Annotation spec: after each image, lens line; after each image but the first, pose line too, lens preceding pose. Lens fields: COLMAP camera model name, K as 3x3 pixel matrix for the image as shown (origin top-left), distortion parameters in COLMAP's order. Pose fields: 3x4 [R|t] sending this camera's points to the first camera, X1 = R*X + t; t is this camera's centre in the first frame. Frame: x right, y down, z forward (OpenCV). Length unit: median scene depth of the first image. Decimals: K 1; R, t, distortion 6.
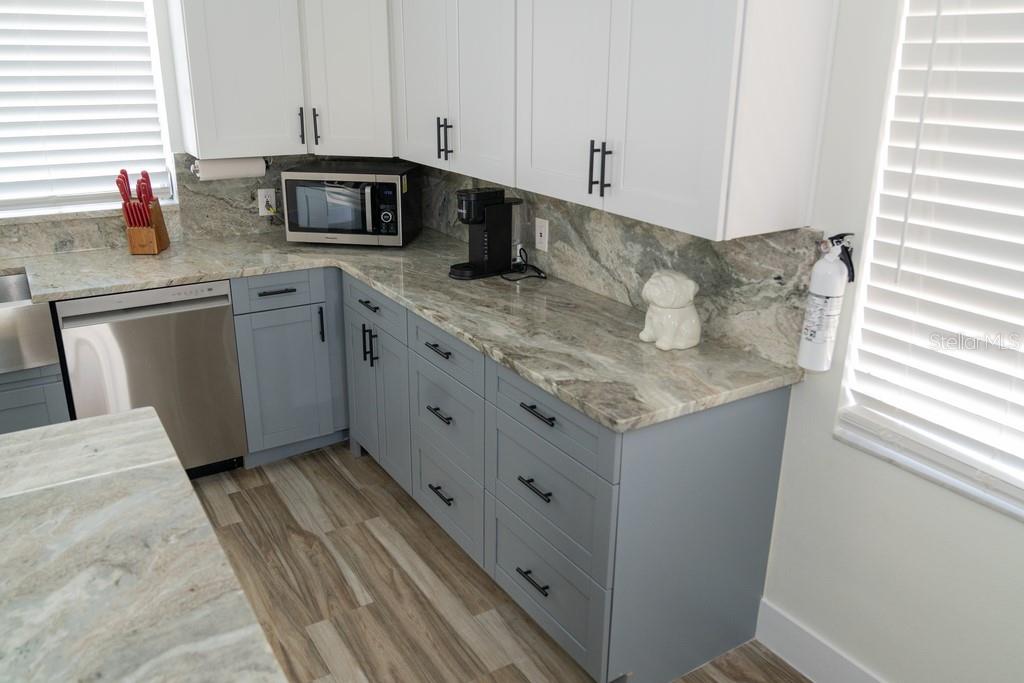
lens RADIAL K [[800.6, 0, 511.1], [0, 800.6, 340.0], [0, 0, 1]] dist [-0.011753, 0.000907]
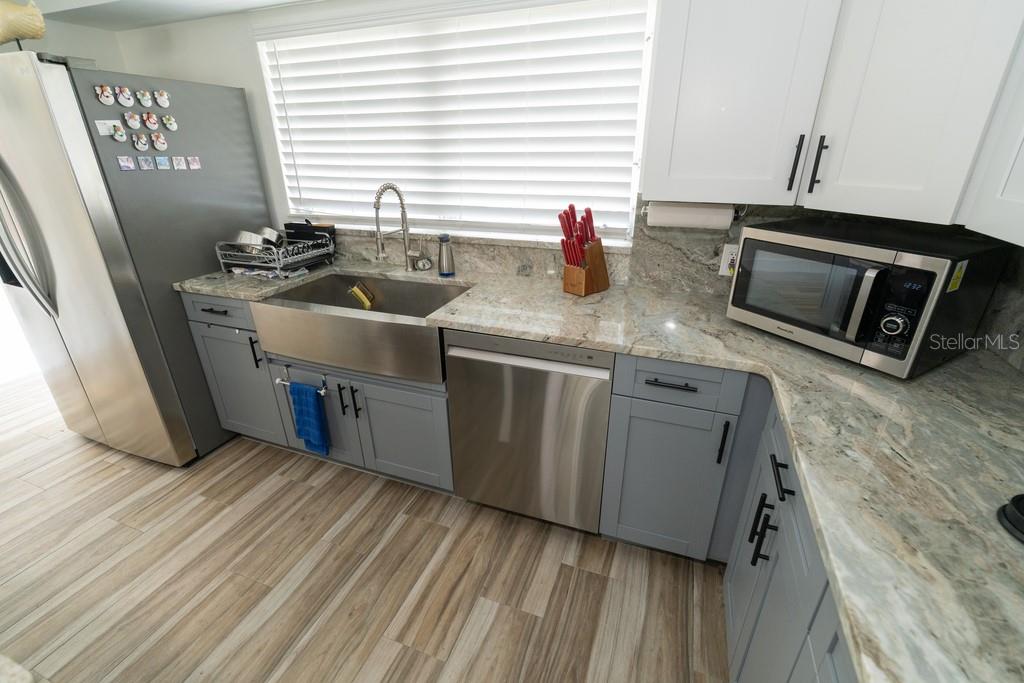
lens RADIAL K [[452.2, 0, 512.2], [0, 452.2, 340.6], [0, 0, 1]] dist [-0.004417, -0.000474]
pose [[0.602554, 0.303573, -0.738087, -0.081331], [-0.255107, 0.949573, 0.182295, -0.140466], [0.756207, 0.078449, 0.649613, 0.613170]]
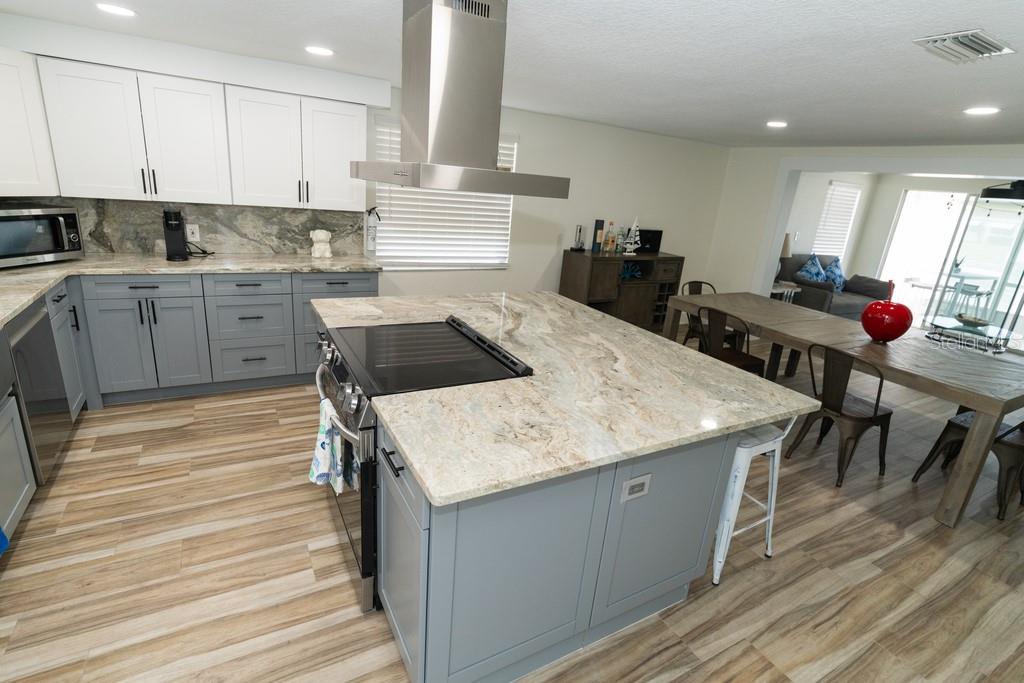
lens RADIAL K [[494.5, 0, 514.3], [0, 494.5, 343.4], [0, 0, 1]] dist [-0.006141, 0.000275]
pose [[0.056191, -0.318217, 0.946351, -1.072516], [0.250014, 0.922135, 0.295229, -0.043516], [-0.966610, 0.220012, 0.131374, 0.165203]]
